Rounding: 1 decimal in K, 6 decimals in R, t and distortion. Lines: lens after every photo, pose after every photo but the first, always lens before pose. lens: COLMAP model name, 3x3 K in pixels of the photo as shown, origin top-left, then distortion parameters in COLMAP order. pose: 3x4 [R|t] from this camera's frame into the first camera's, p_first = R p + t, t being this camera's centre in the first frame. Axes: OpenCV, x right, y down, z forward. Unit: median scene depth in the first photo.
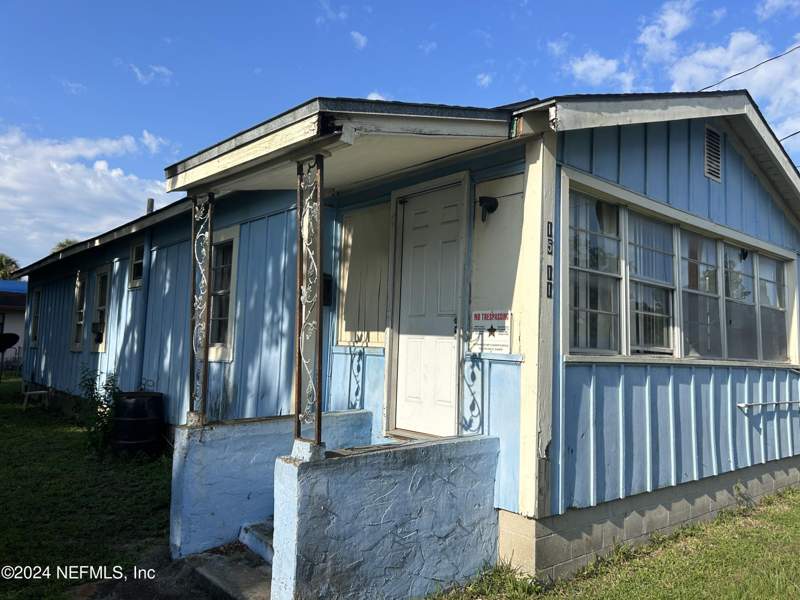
lens RADIAL K [[607.9, 0, 401.5], [0, 607.9, 299.4], [0, 0, 1]] dist [0.056353, -0.053558]
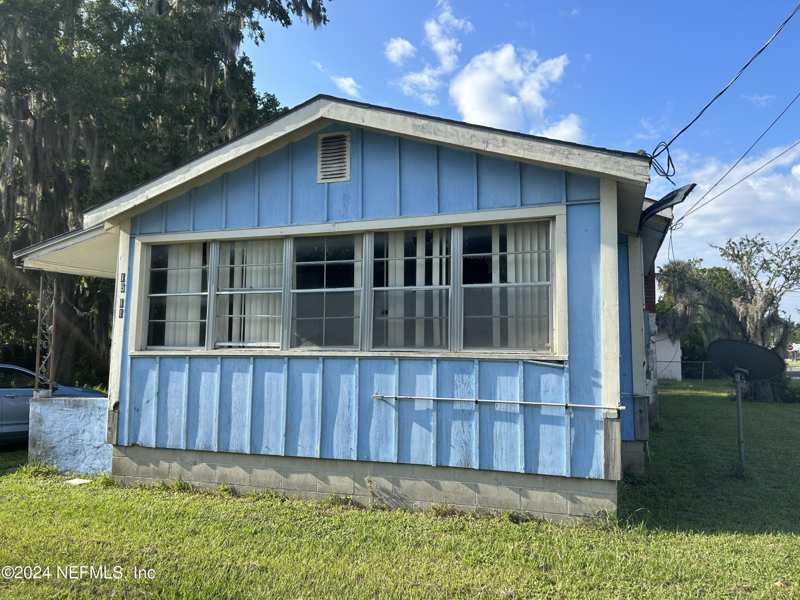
lens RADIAL K [[607.9, 0, 402.4], [0, 607.9, 298.6], [0, 0, 1]] dist [0.056353, -0.053558]
pose [[0.480449, -0.108349, -0.870304, 1.991099], [0.084069, 0.993459, -0.077271, 0.133513], [0.872984, -0.036041, 0.486415, 0.800058]]
